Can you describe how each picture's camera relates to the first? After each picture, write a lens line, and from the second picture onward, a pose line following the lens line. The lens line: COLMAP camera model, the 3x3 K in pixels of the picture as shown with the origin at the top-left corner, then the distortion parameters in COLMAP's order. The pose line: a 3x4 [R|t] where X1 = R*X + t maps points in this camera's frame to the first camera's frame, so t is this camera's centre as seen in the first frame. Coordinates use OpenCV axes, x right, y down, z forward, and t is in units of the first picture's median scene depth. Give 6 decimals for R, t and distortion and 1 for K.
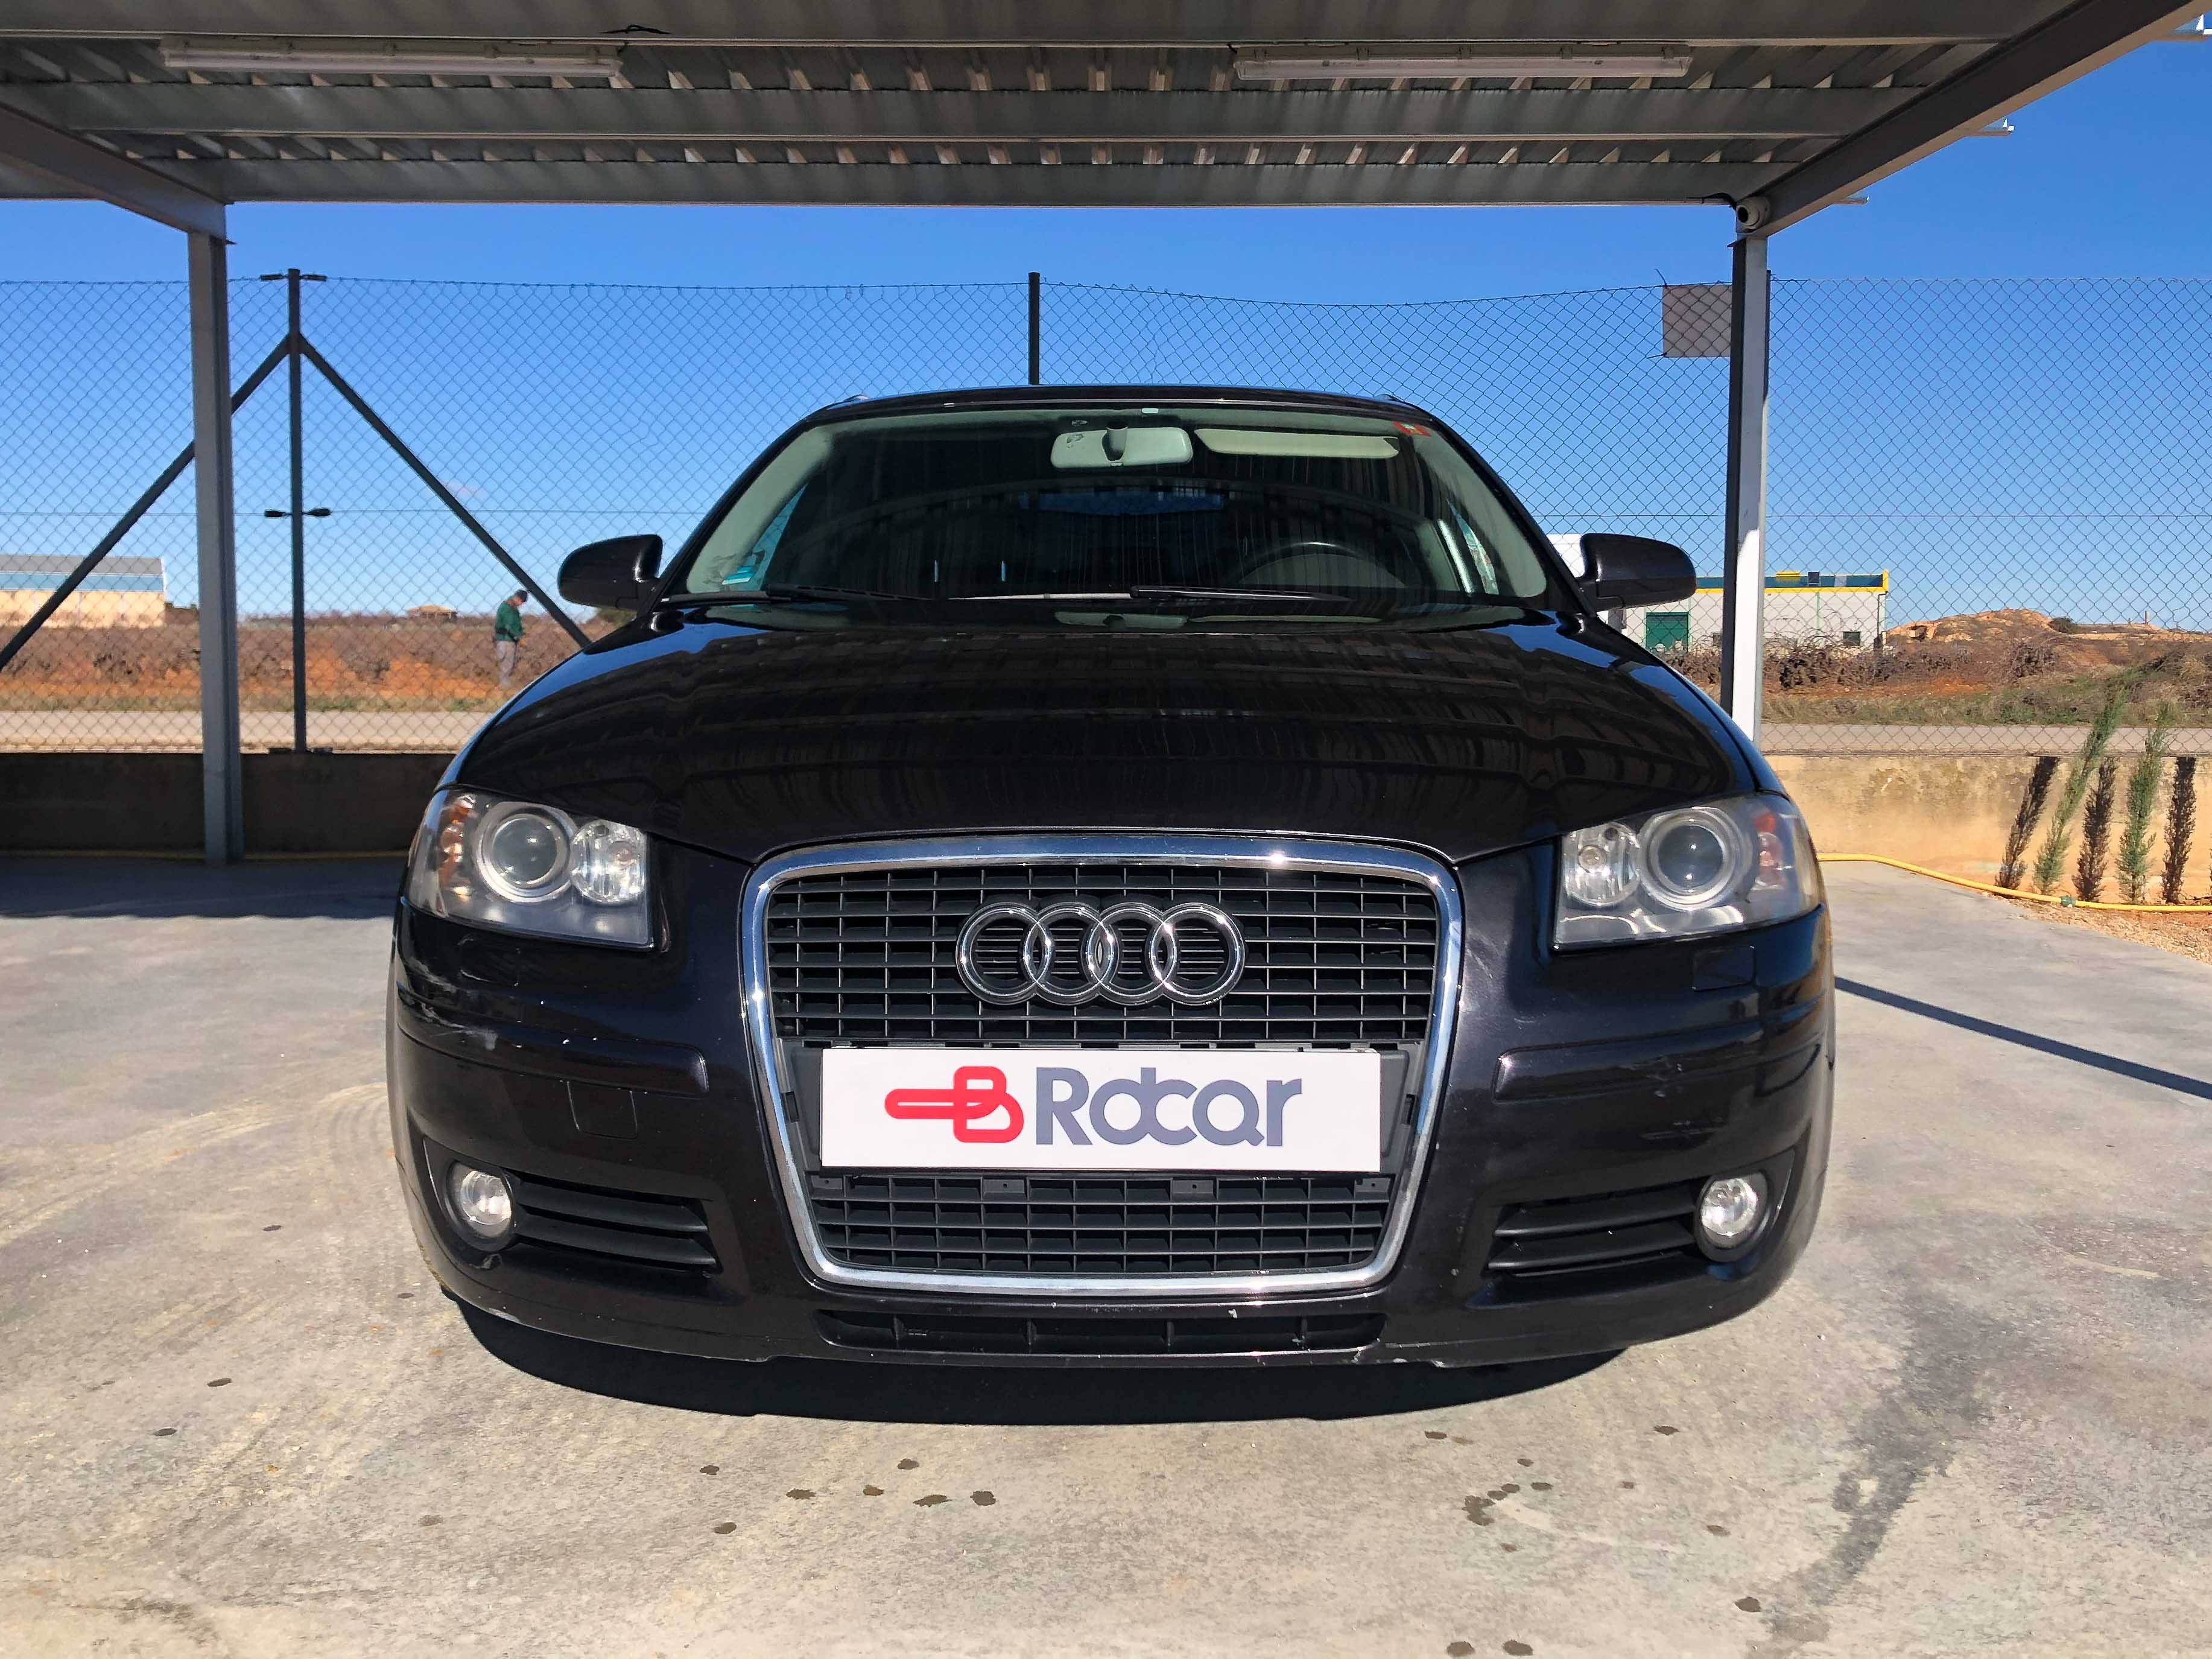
lens RADIAL K [[2006.6, 0, 1130.1], [0, 2006.6, 752.5], [0, 0, 1]] dist [-0.007444, 0.062314]
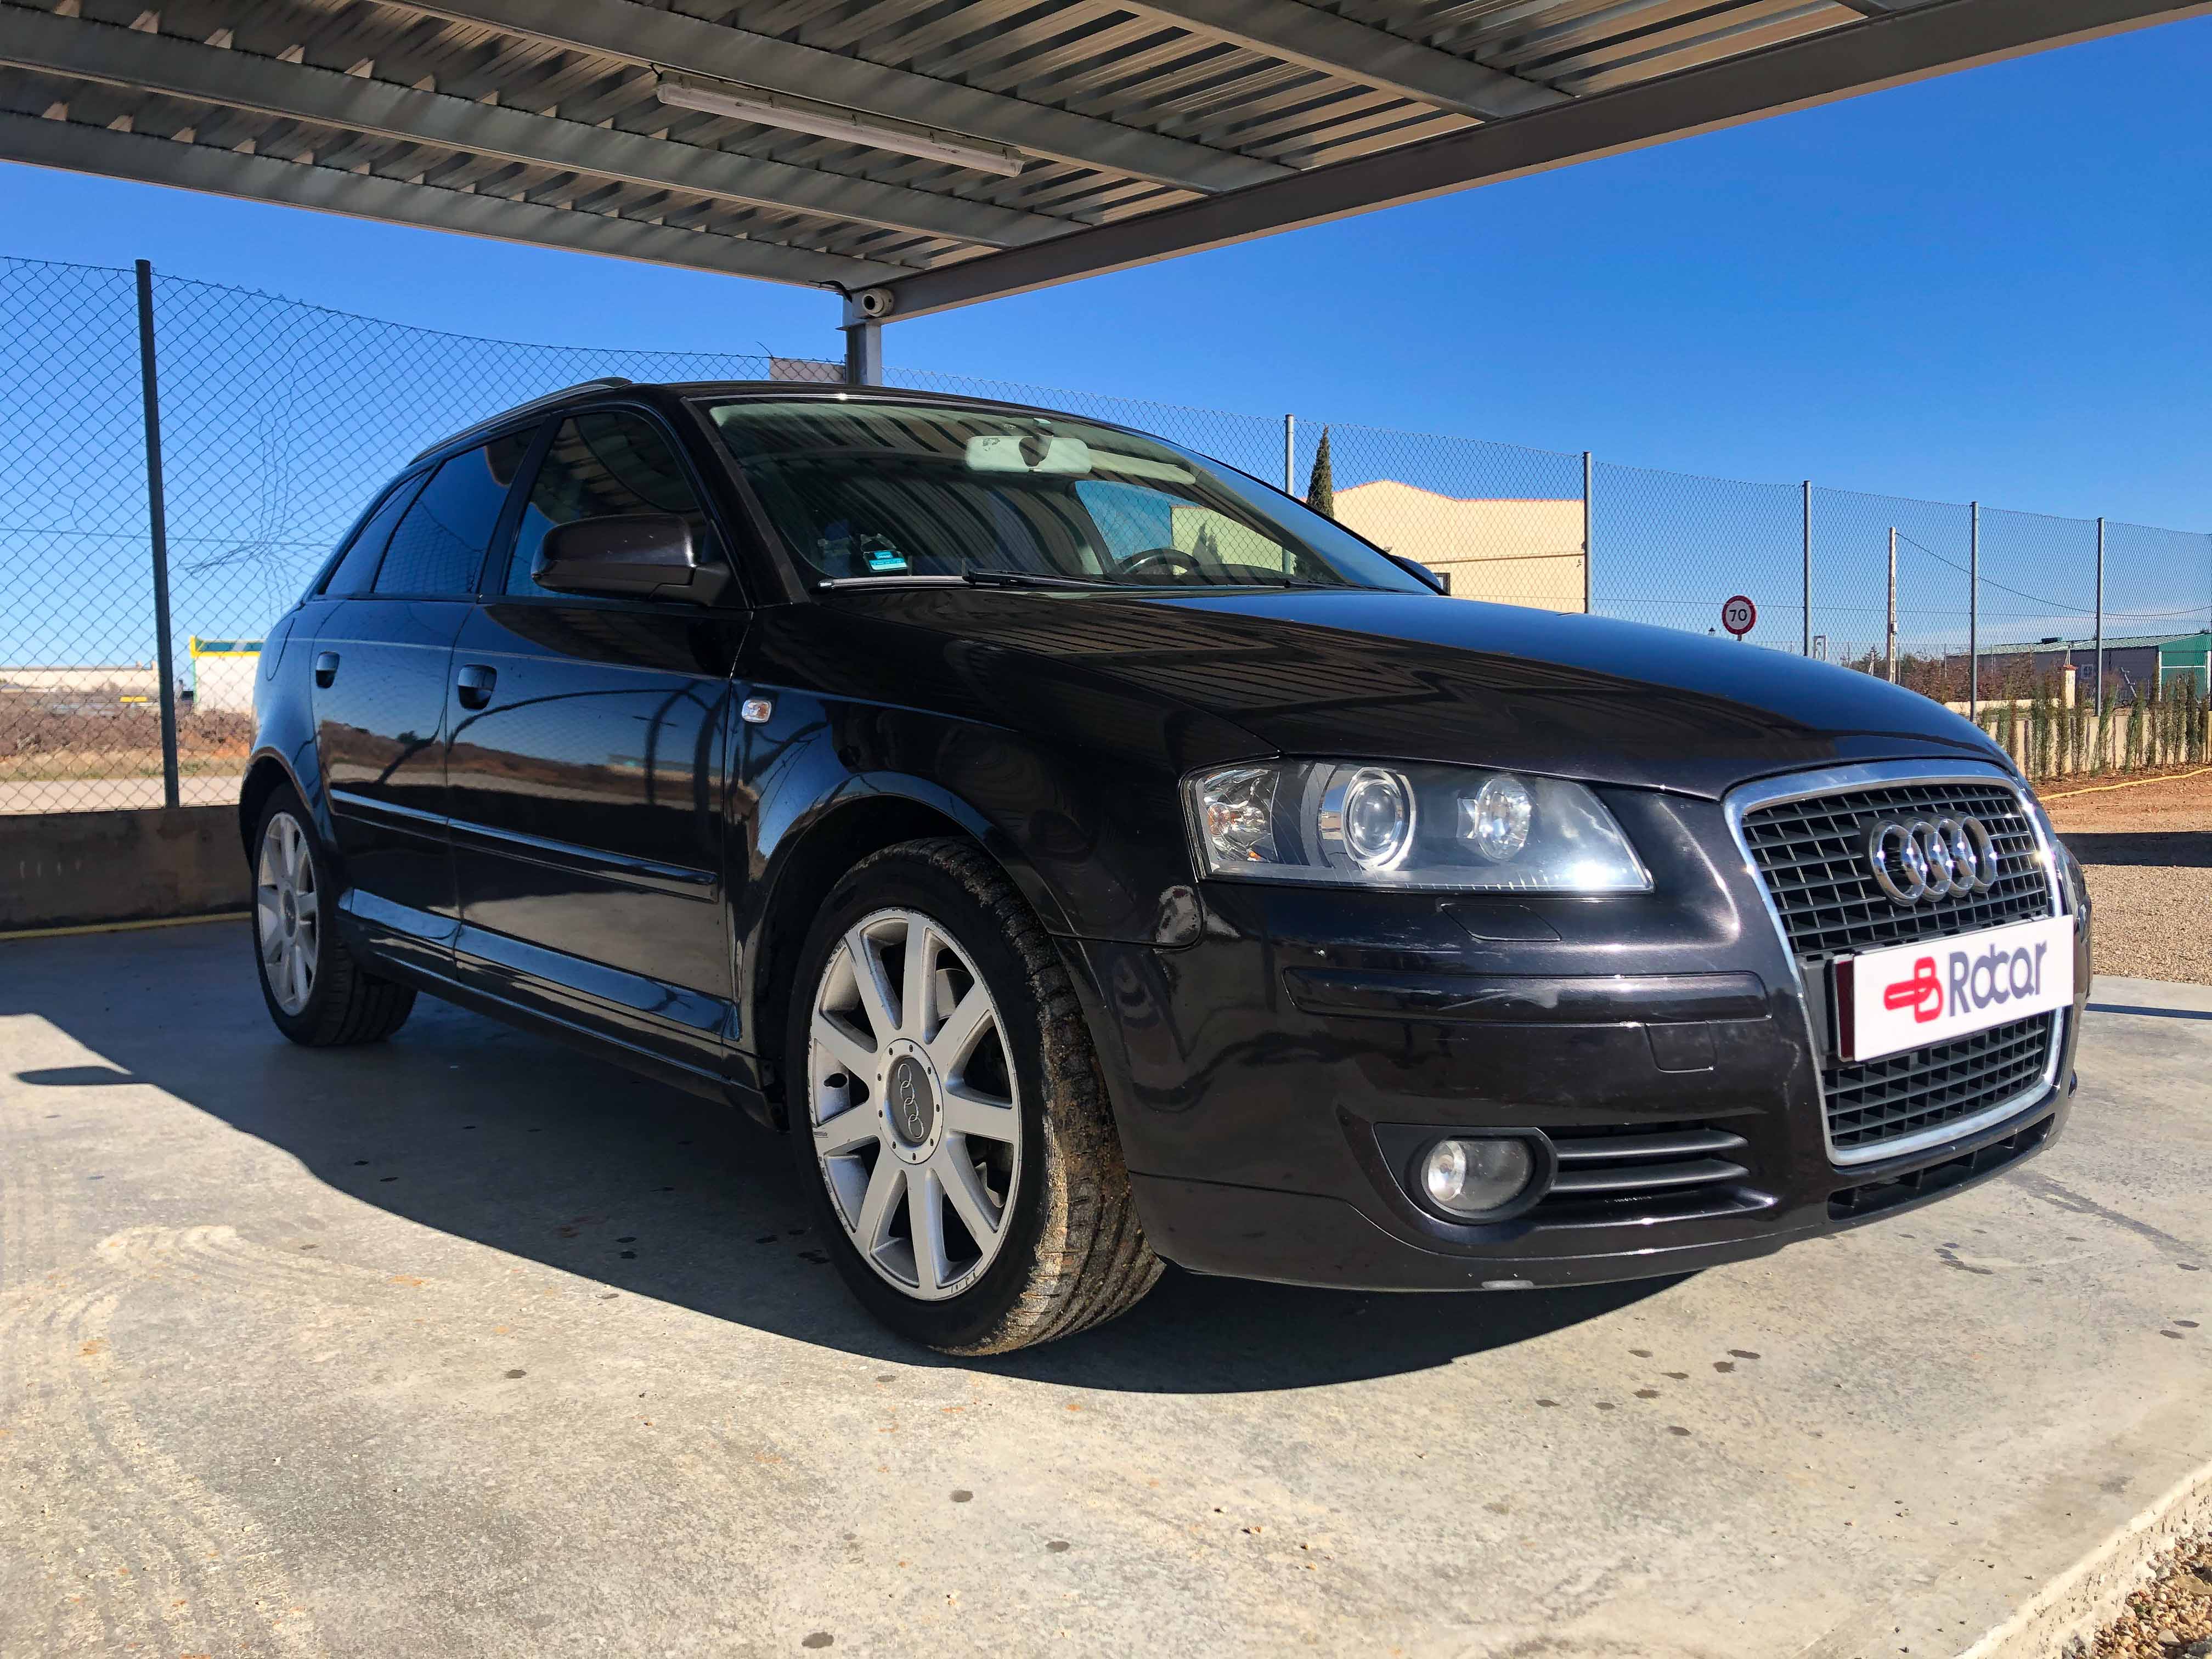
lens RADIAL K [[1806.5, 0, 1135.0], [0, 1806.5, 826.1], [0, 0, 1]] dist [-0.009549, 0.057019]
pose [[0.756153, -0.059340, 0.651699, -0.305261], [0.050319, 0.998204, 0.032506, 0.005881], [-0.652457, 0.008214, 0.757781, 0.136355]]
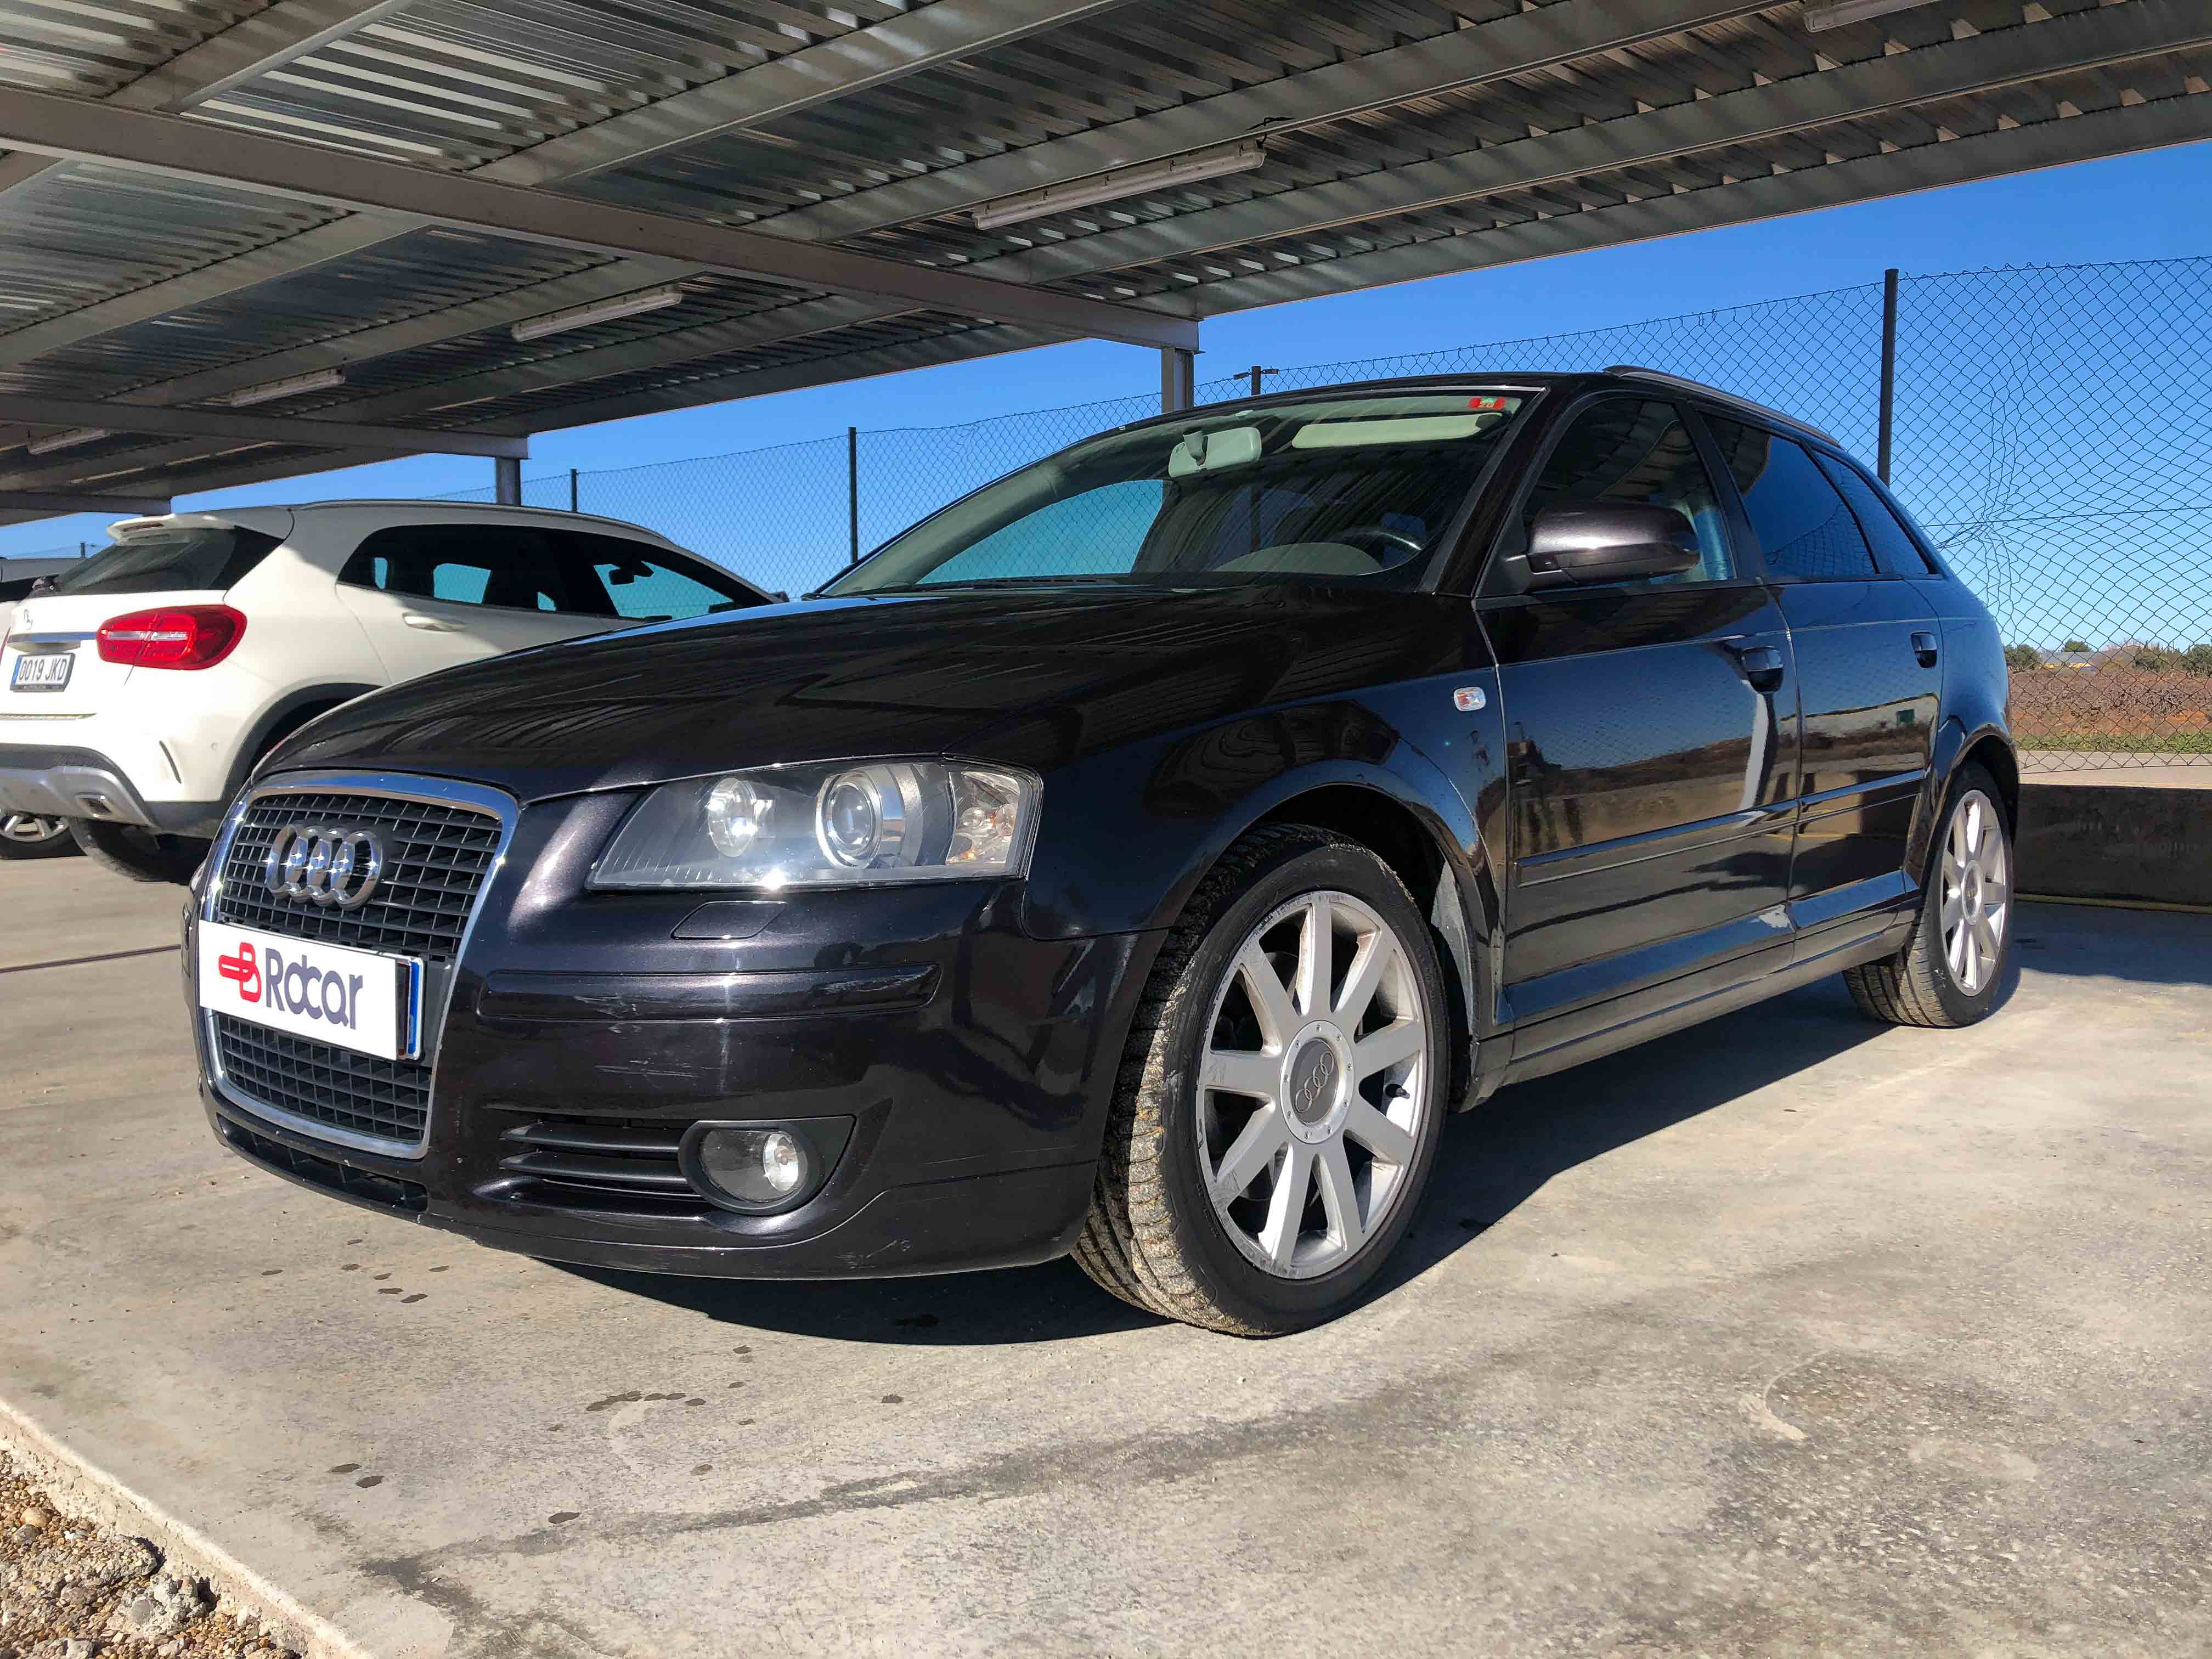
lens RADIAL K [[1822.3, 0, 1106.0], [0, 1822.3, 829.5], [0, 0, 1]] dist [0.016078, 0.014853]
pose [[0.748820, 0.044018, -0.661310, 0.310332], [-0.029056, 0.999013, 0.033596, 0.007212], [0.662136, -0.005942, 0.749360, 0.130739]]
